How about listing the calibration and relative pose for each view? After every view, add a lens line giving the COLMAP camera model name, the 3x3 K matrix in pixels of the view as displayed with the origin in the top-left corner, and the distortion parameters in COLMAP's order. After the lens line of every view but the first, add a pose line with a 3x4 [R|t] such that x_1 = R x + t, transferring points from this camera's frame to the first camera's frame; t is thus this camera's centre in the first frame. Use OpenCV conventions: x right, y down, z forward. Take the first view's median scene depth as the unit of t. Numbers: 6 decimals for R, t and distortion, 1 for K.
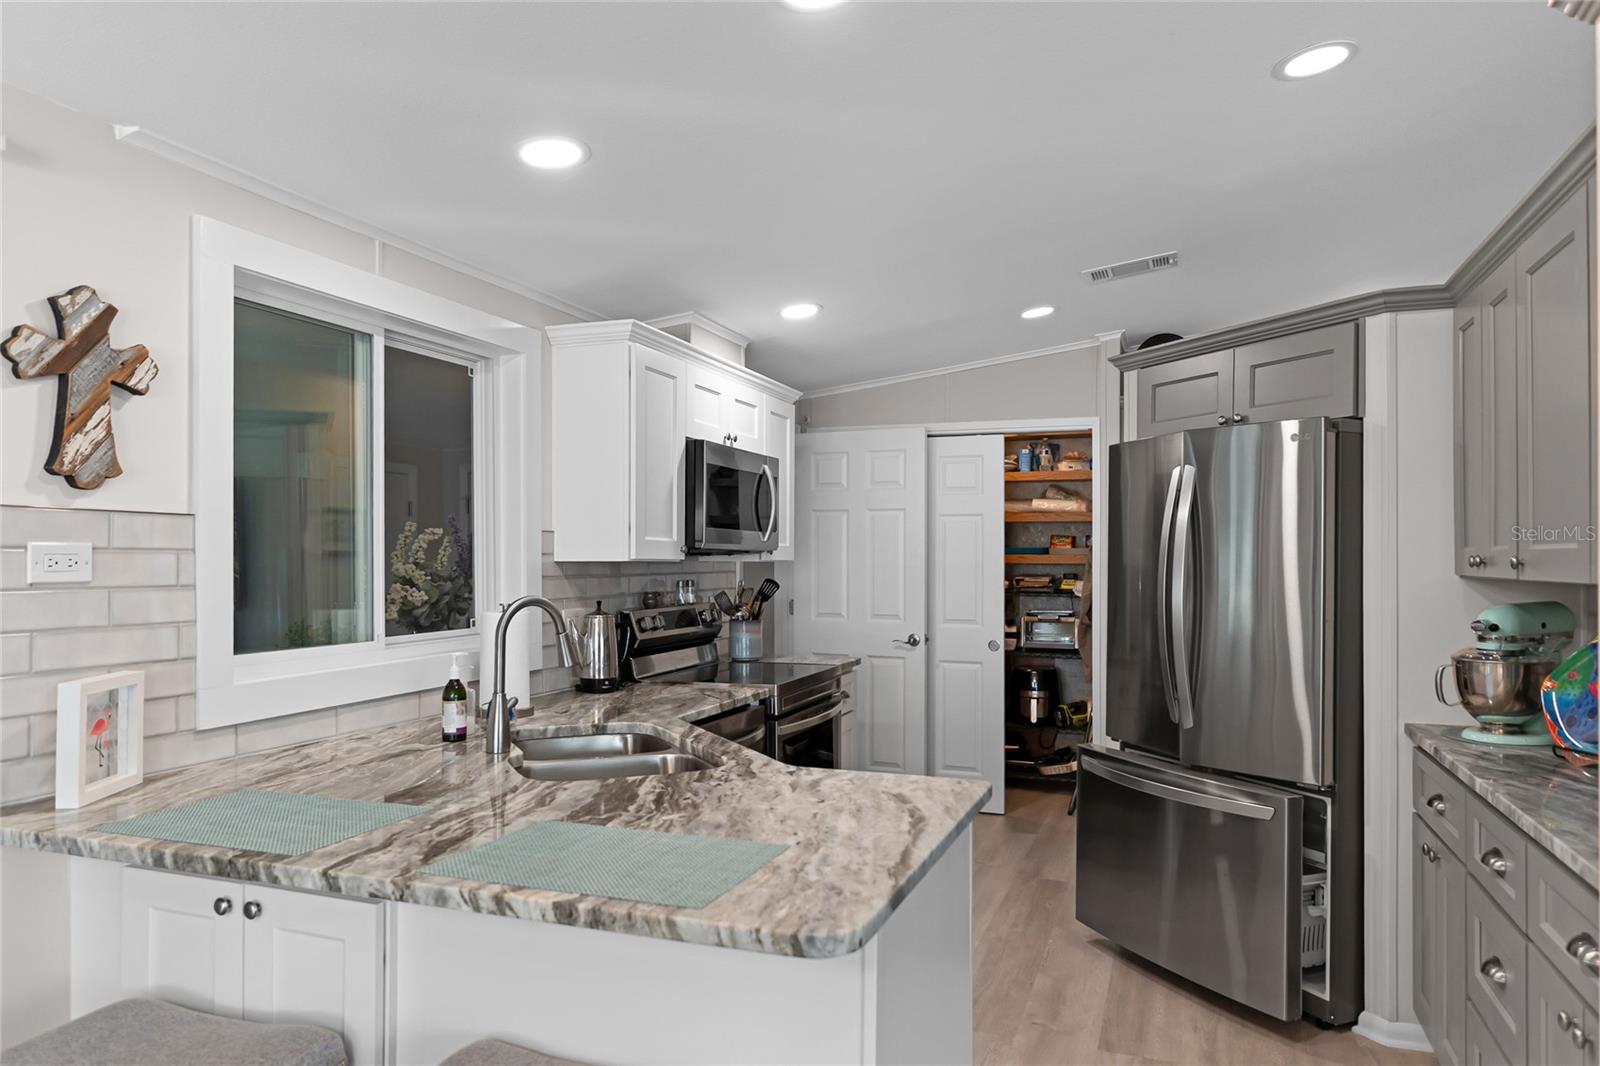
lens RADIAL K [[1050.4, 0, 801.7], [0, 1050.4, 555.4], [0, 0, 1]] dist [0.019850, -0.024646]
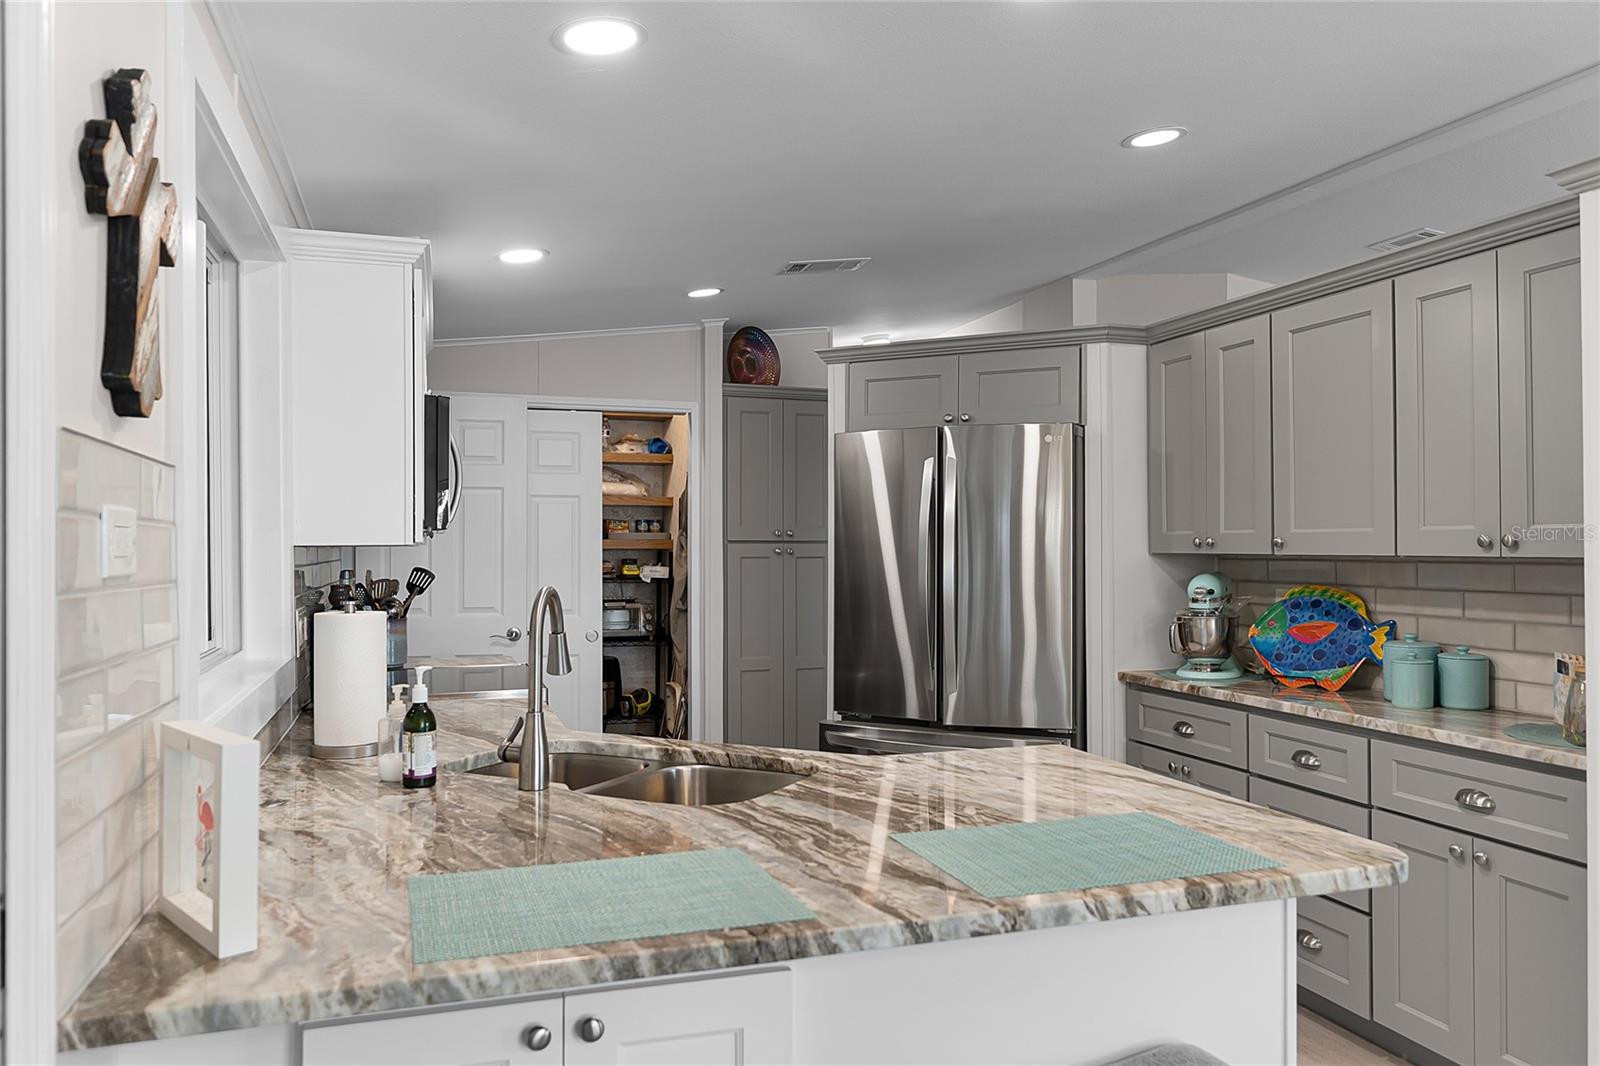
lens RADIAL K [[1114.6, 0, 798.7], [0, 1114.6, 532.9], [0, 0, 1]] dist [0.000911, -0.000696]
pose [[0.780890, 0.004548, 0.624653, -0.908023], [0.001283, 0.999960, -0.008885, 0.009115], [-0.624668, 0.007740, 0.780852, 0.332013]]
